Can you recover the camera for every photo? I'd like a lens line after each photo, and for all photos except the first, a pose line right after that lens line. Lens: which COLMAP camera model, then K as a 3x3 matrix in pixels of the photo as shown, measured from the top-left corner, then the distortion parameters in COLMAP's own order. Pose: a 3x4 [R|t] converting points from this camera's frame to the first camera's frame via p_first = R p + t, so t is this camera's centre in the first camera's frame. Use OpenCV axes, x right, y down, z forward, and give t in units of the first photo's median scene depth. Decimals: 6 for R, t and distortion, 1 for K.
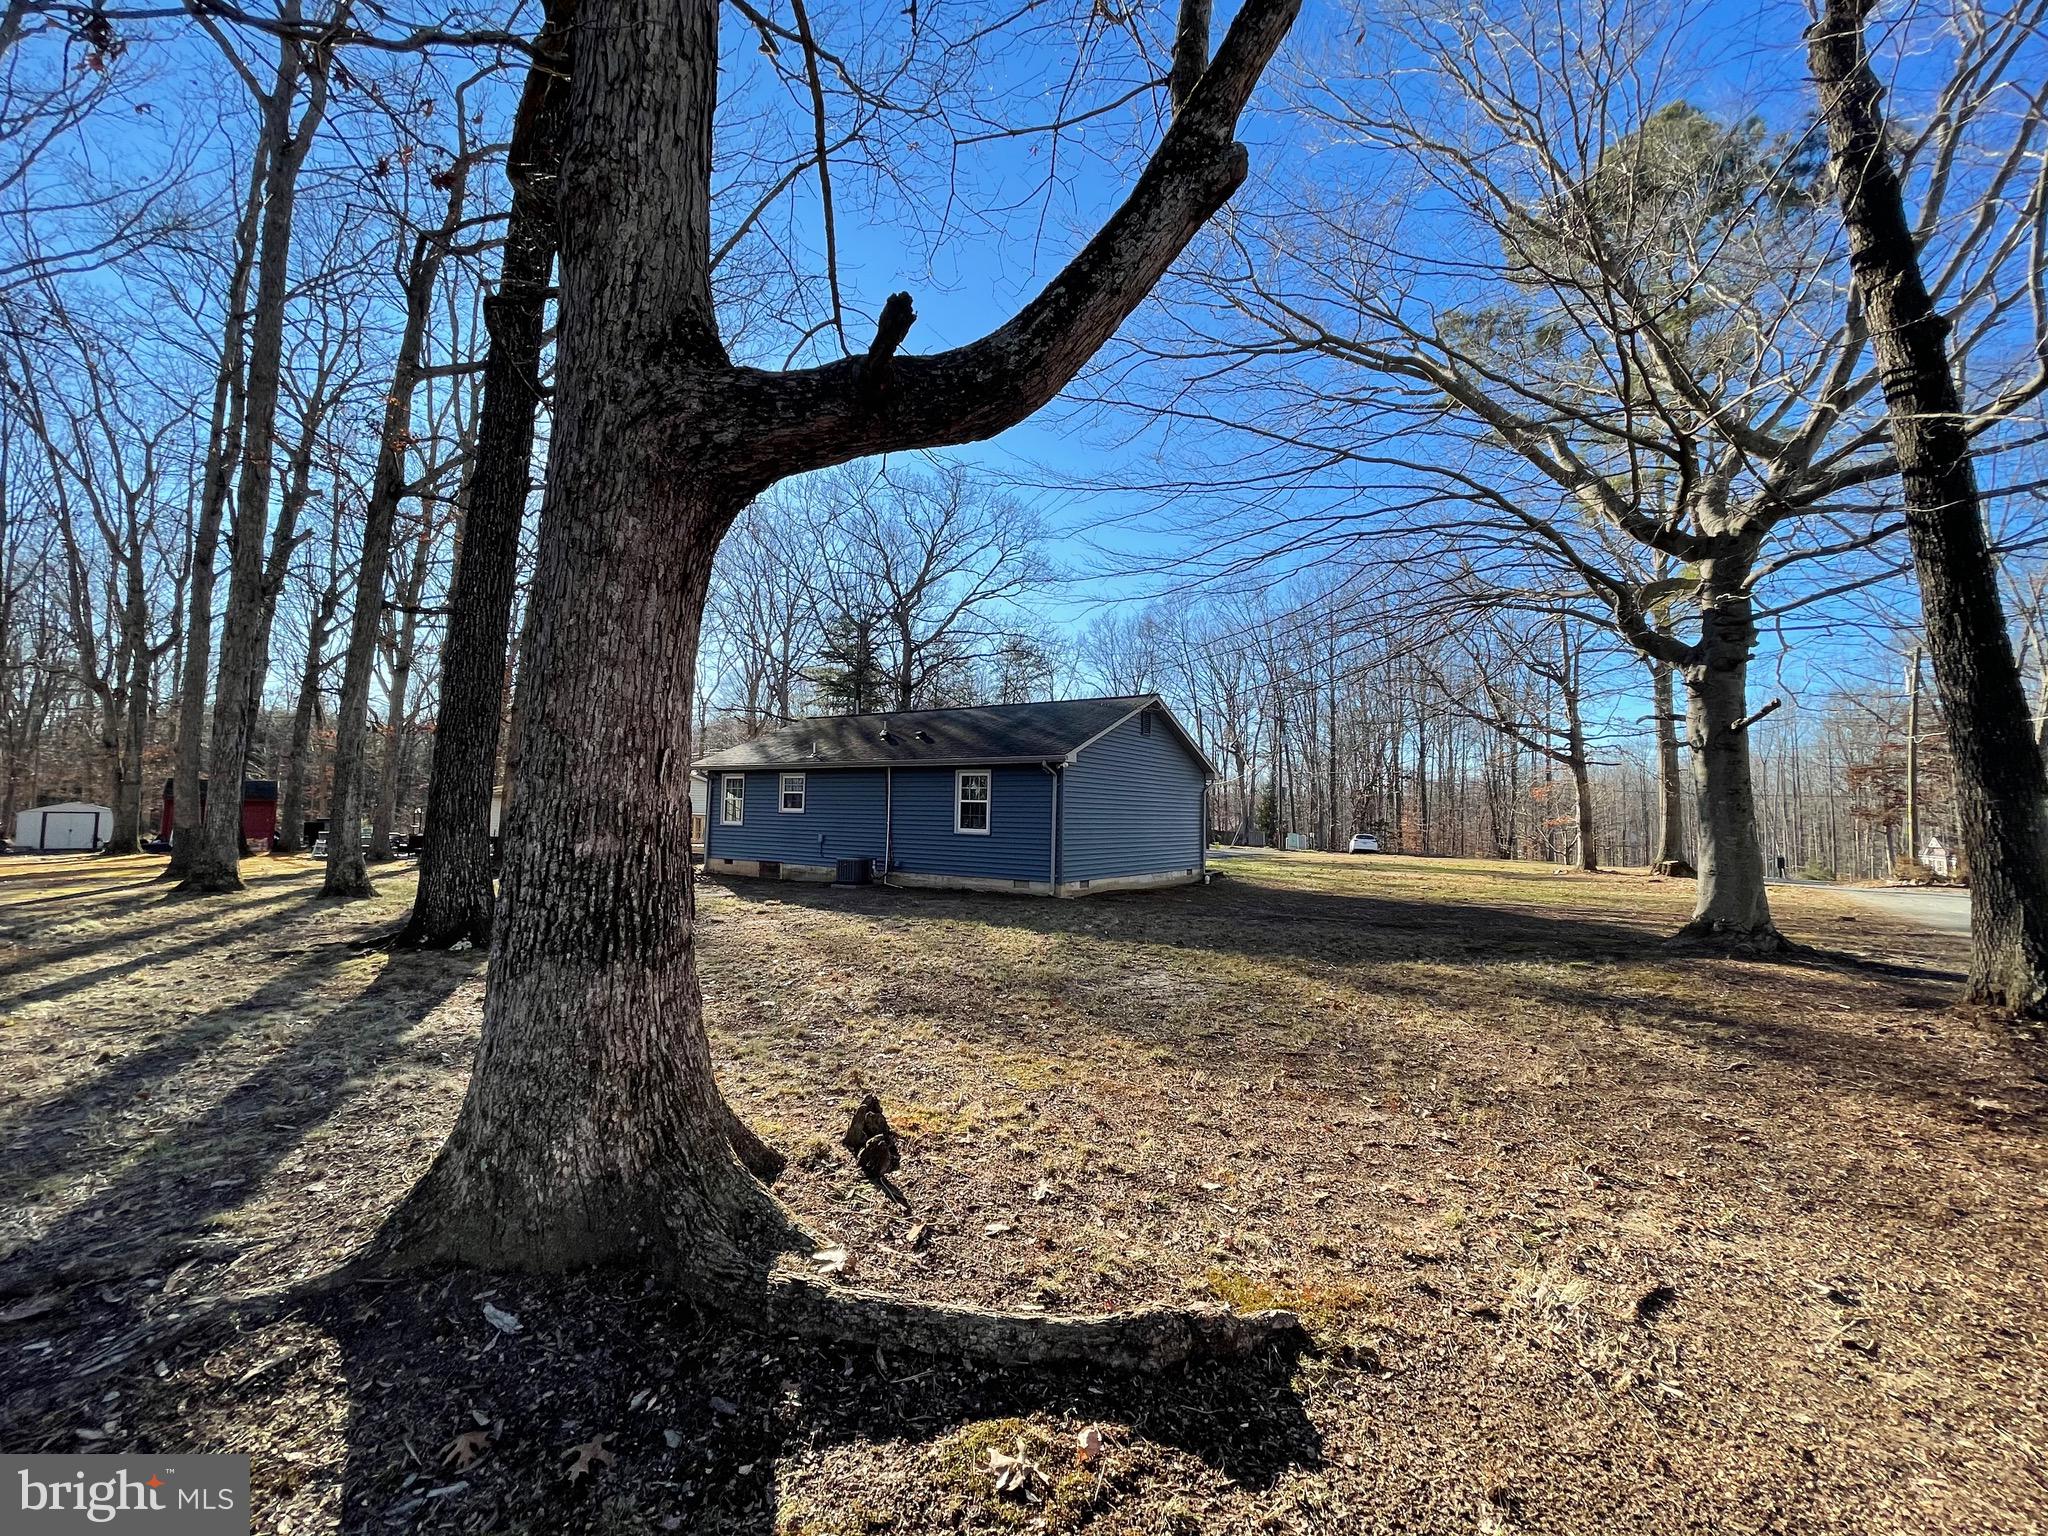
lens RADIAL K [[822.0, 0, 1026.8], [0, 822.0, 776.6], [0, 0, 1]] dist [-0.002607, 0.000044]
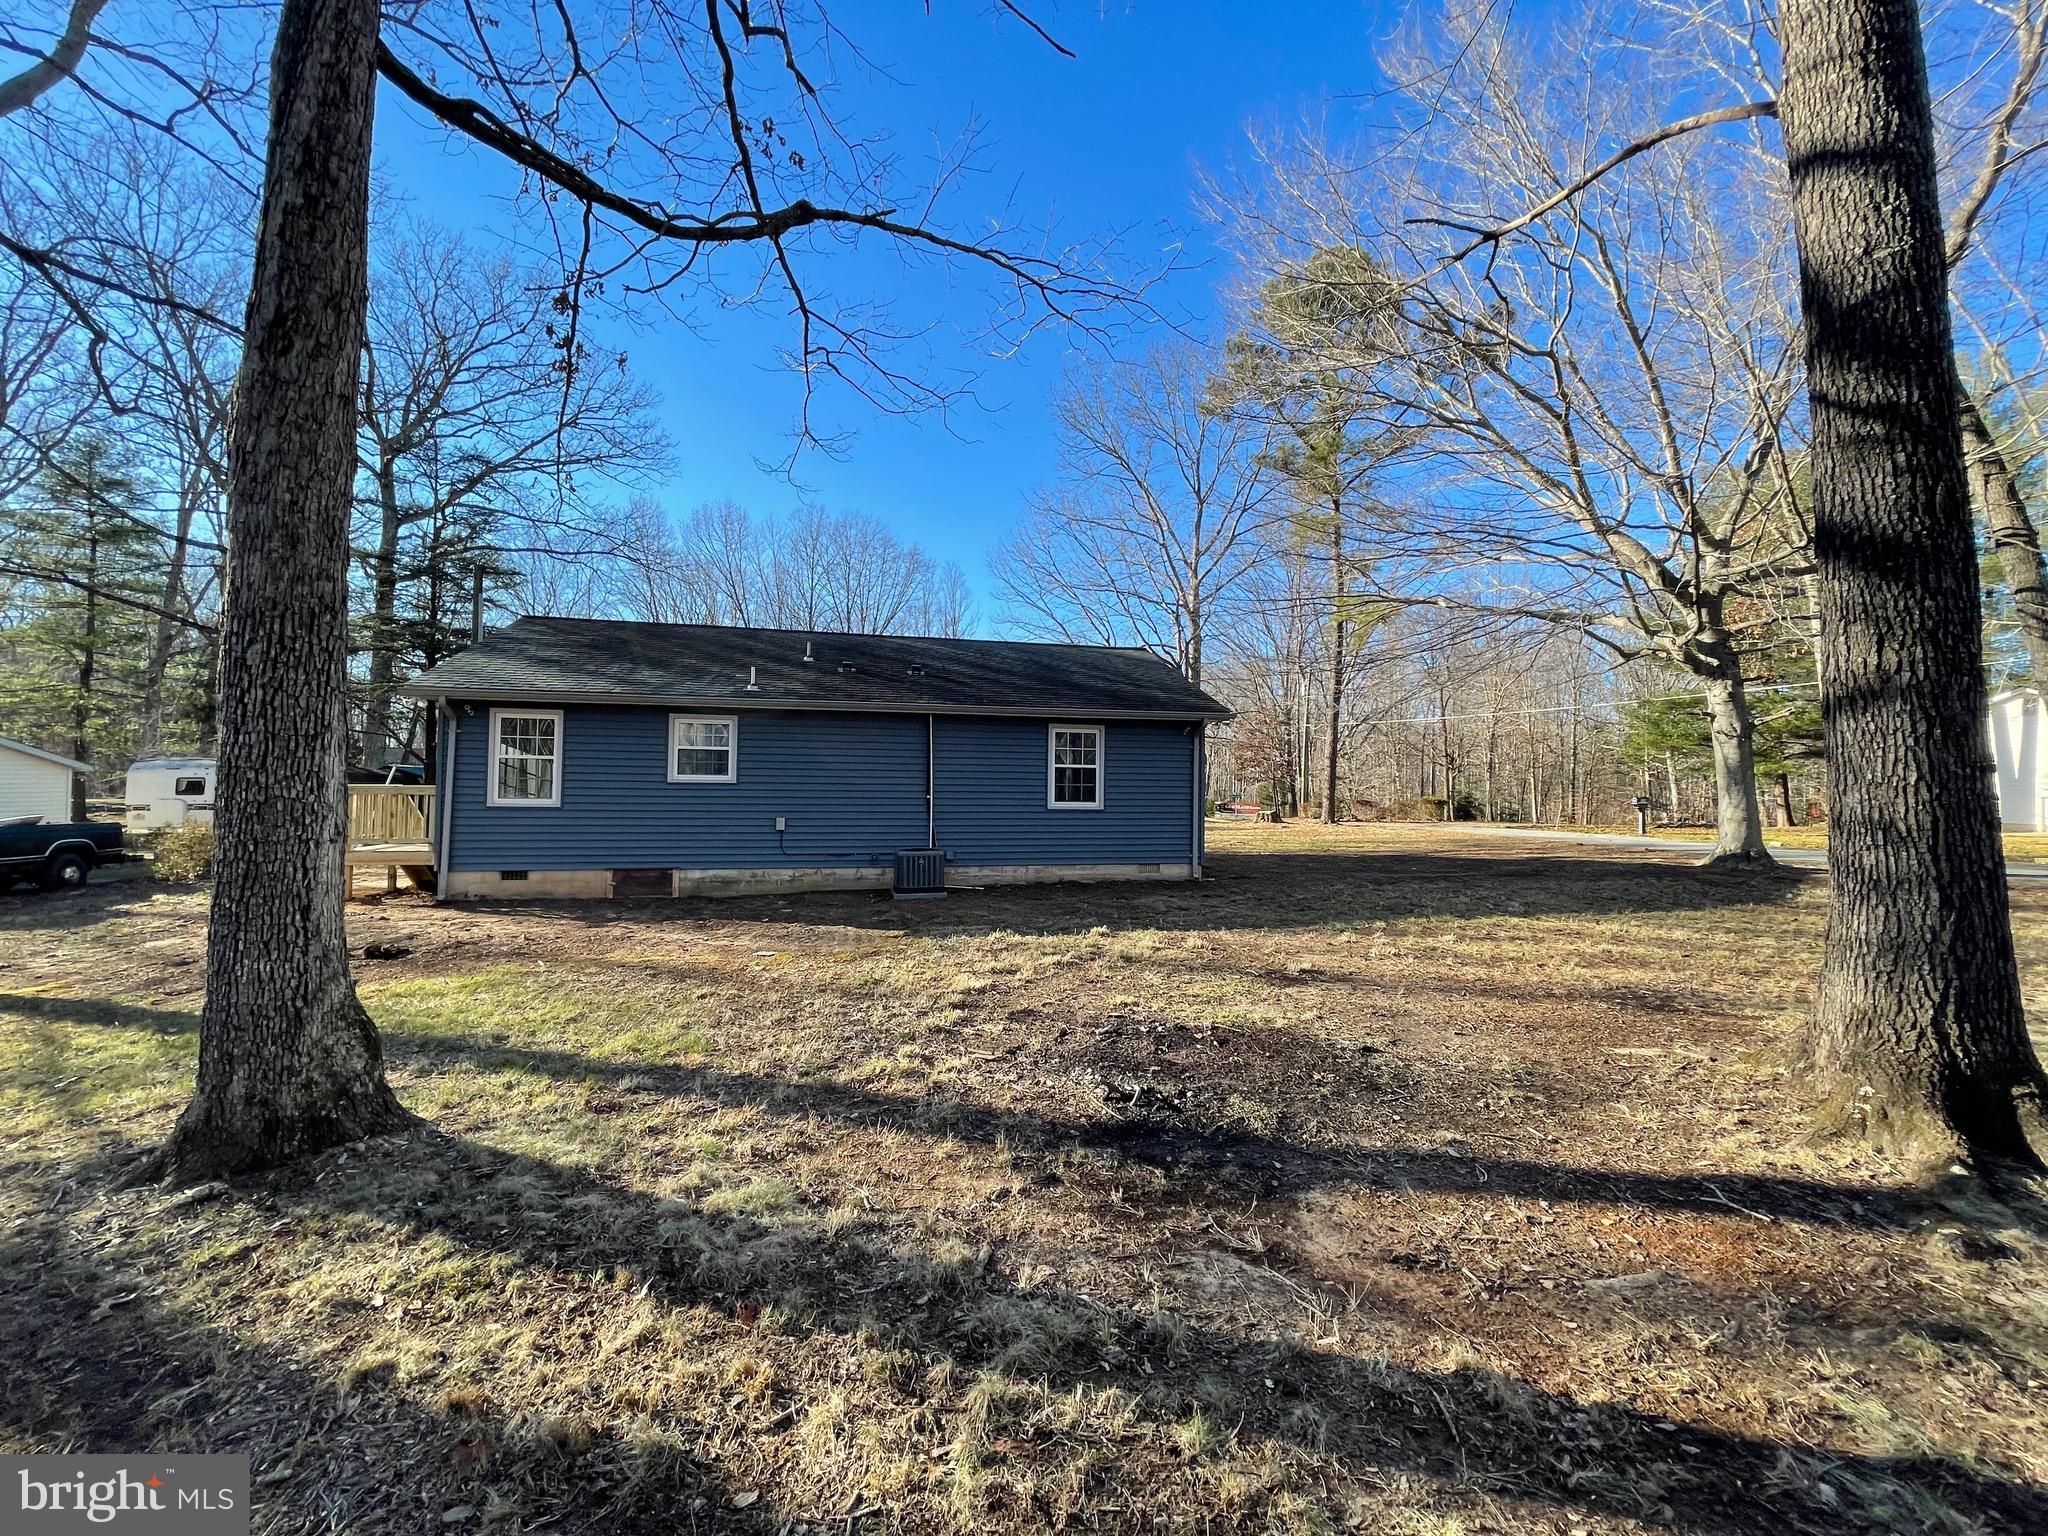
lens RADIAL K [[822.0, 0, 1016.4], [0, 822.0, 747.9], [0, 0, 1]] dist [-0.002607, 0.000044]
pose [[0.696426, 0.016475, 0.717439, -0.640230], [-0.032032, 0.999454, 0.008143, 0.008713], [-0.716913, -0.028652, 0.696573, 0.501459]]
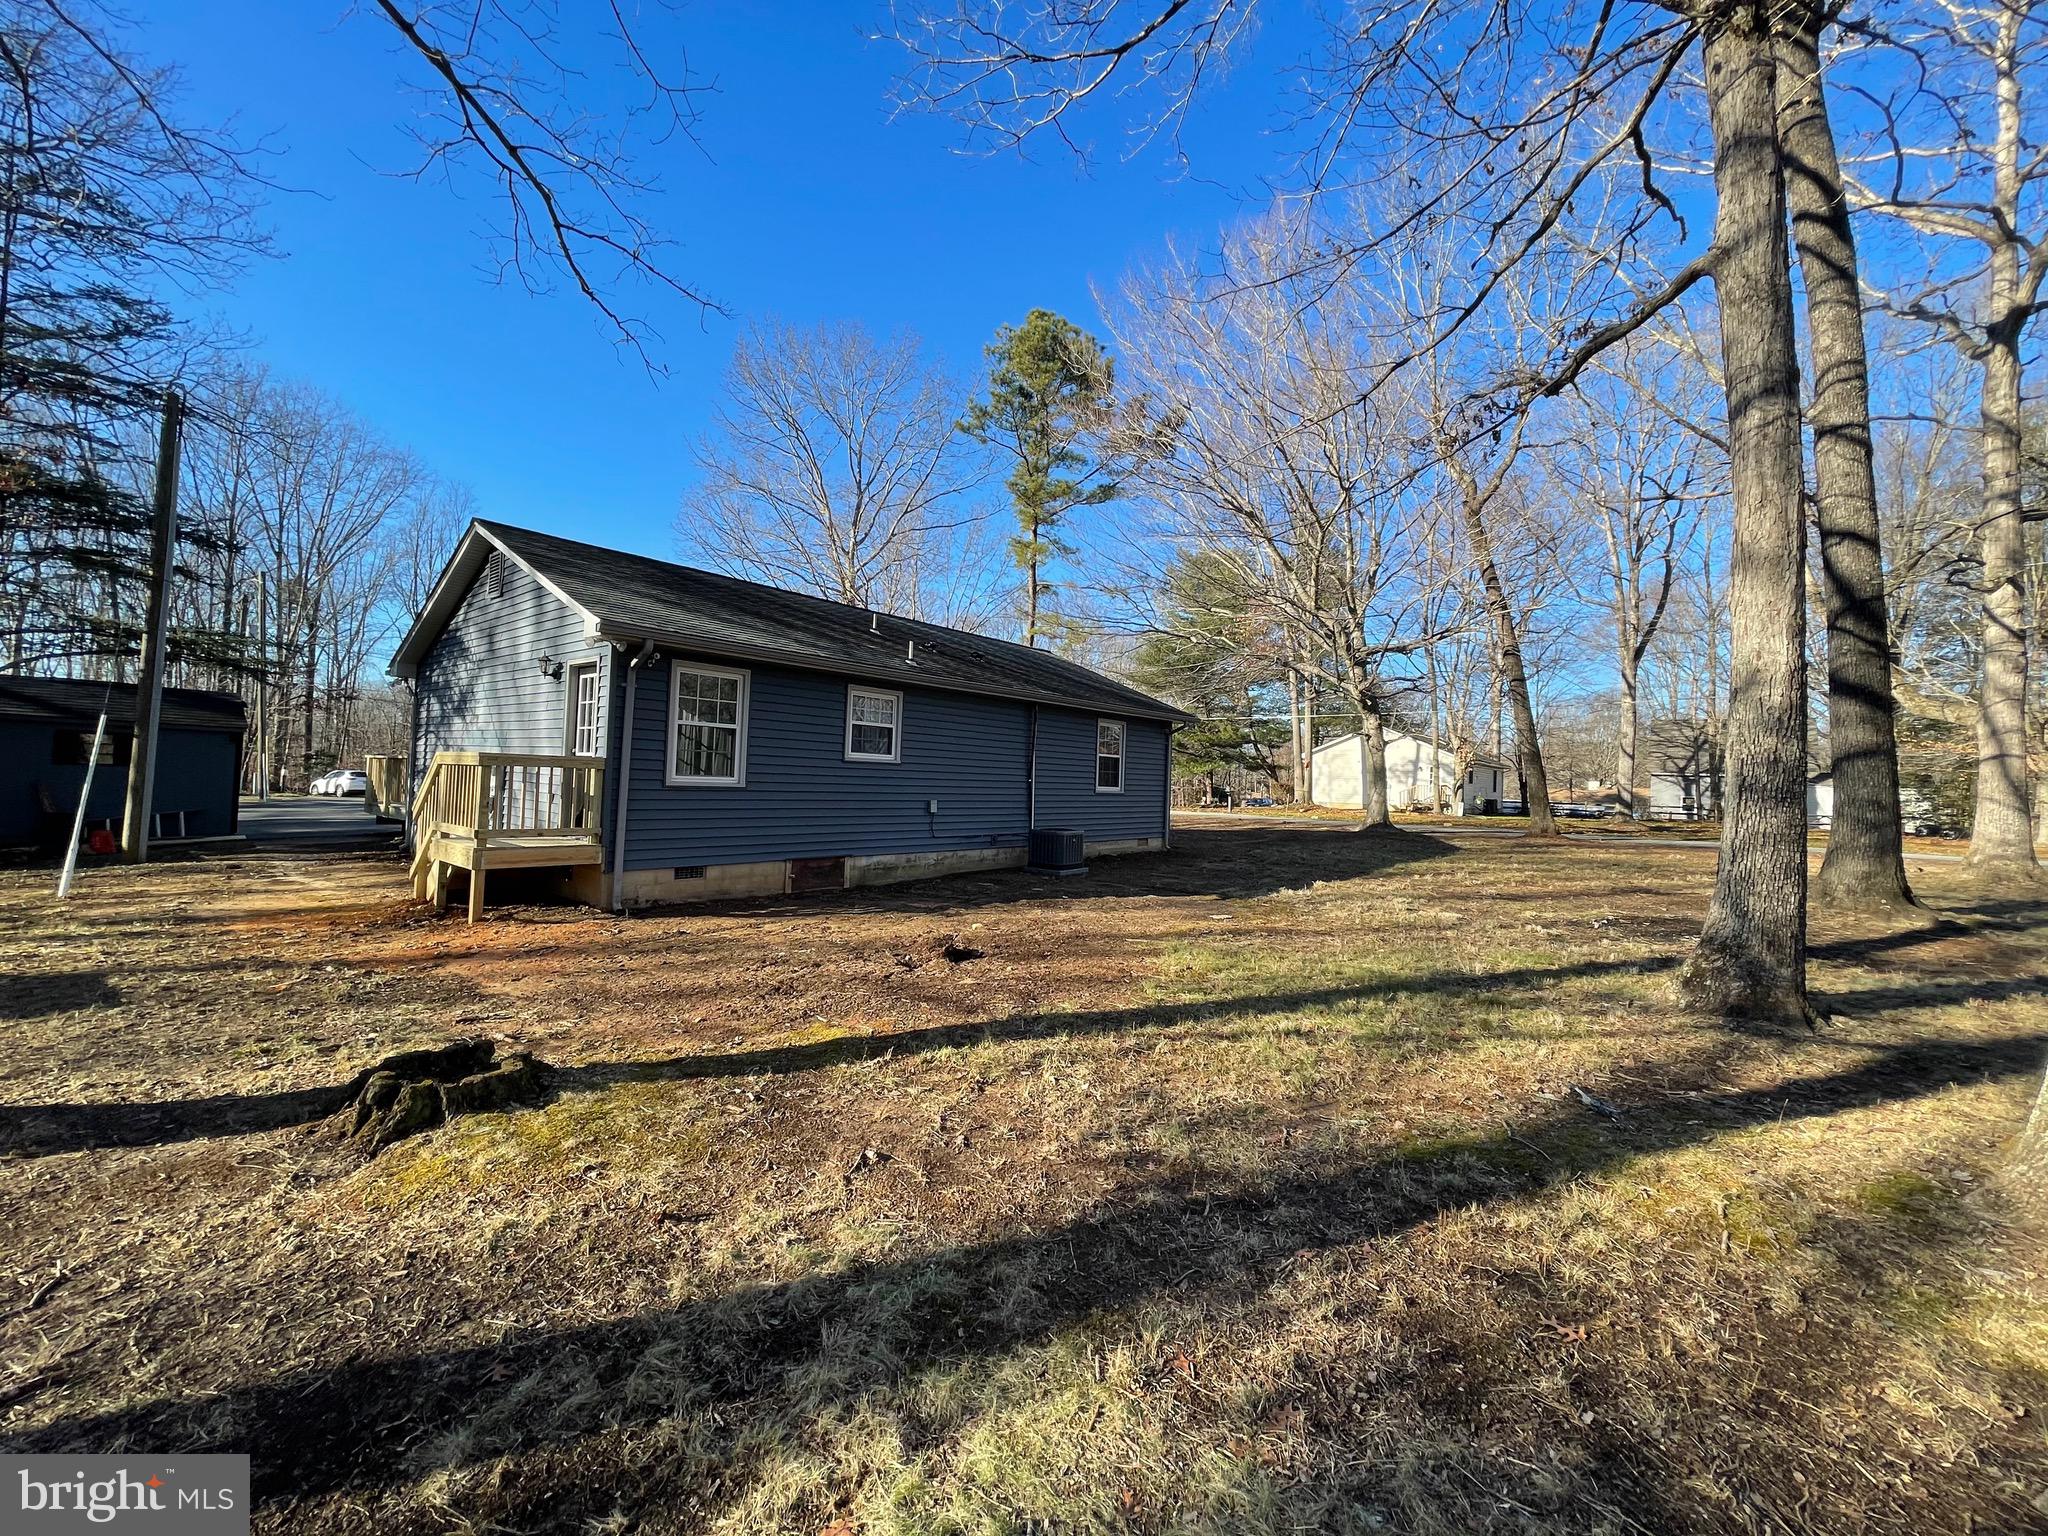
lens RADIAL K [[822.0, 0, 1020.9], [0, 822.0, 774.2], [0, 0, 1]] dist [-0.002607, 0.000044]
pose [[0.123536, -0.010818, 0.992281, -0.938304], [-0.080625, 0.996525, 0.020902, 0.038362], [-0.989059, -0.082585, 0.122235, 0.970819]]
